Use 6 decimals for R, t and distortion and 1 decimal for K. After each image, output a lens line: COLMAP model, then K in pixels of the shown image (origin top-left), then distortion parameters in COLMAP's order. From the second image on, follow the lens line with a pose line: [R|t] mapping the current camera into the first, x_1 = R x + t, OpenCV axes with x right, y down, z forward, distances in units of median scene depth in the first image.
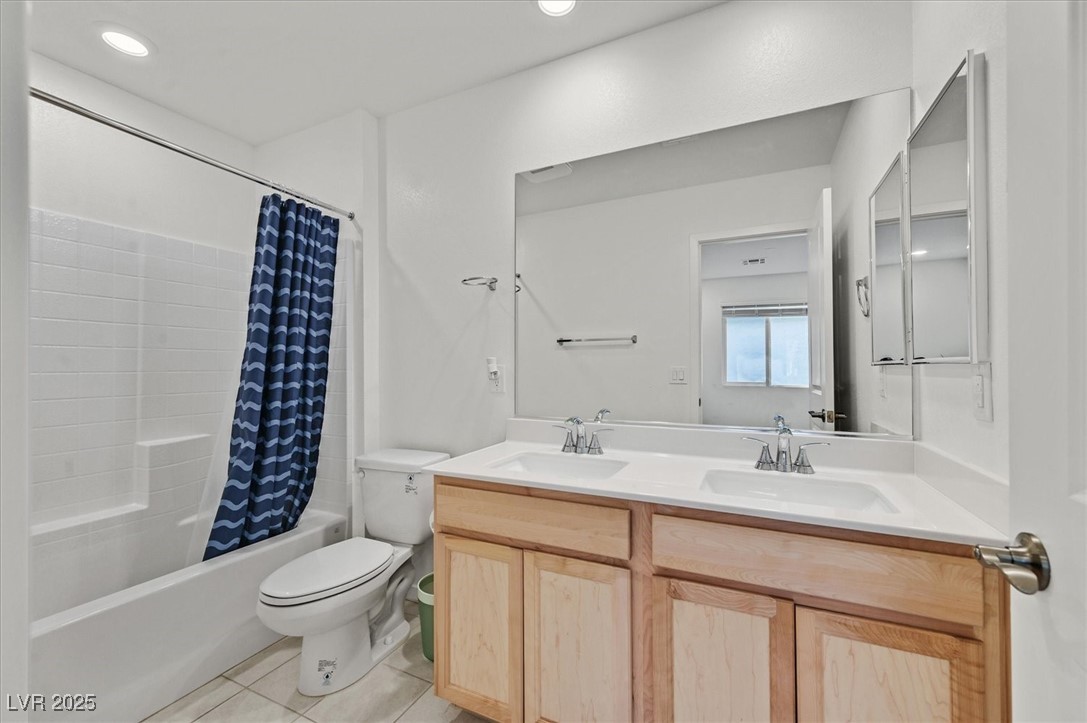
lens RADIAL K [[431.1, 0, 543.7], [0, 431.1, 365.4], [0, 0, 1]] dist [0.003462, 0.000756]
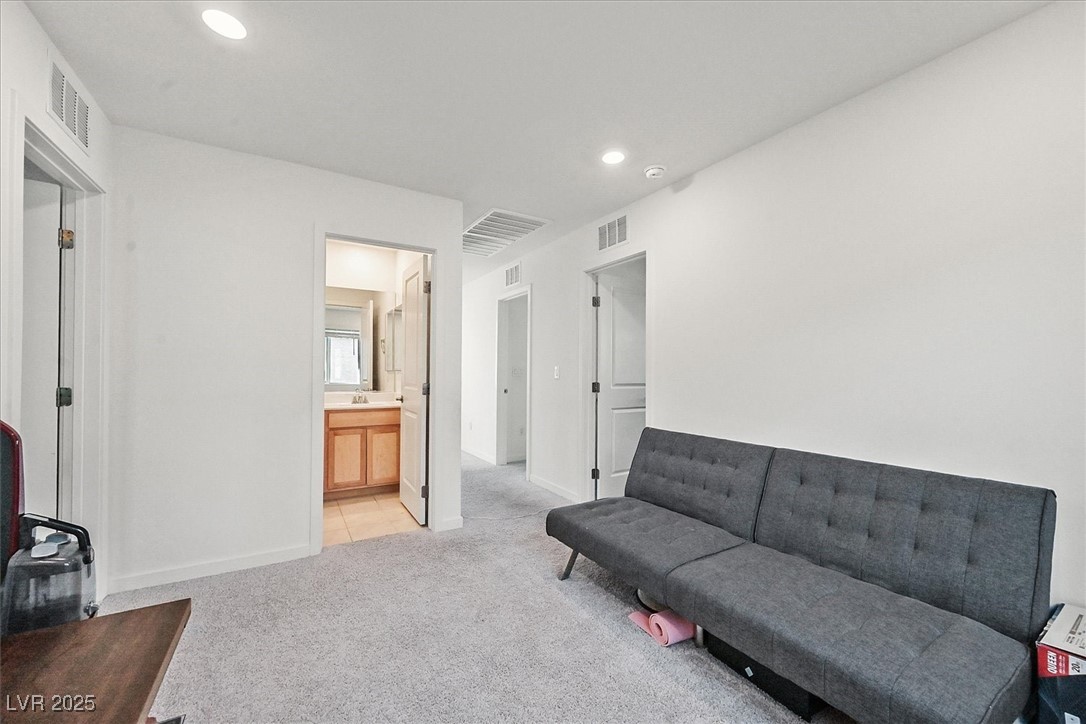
lens RADIAL K [[430.7, 0, 543.2], [0, 430.7, 365.9], [0, 0, 1]] dist [0.003462, 0.000756]
pose [[0.555631, 0.012236, 0.831339, -1.254110], [-0.011318, 0.999910, -0.007153, -0.029360], [-0.831352, -0.005435, 0.555719, -1.770647]]
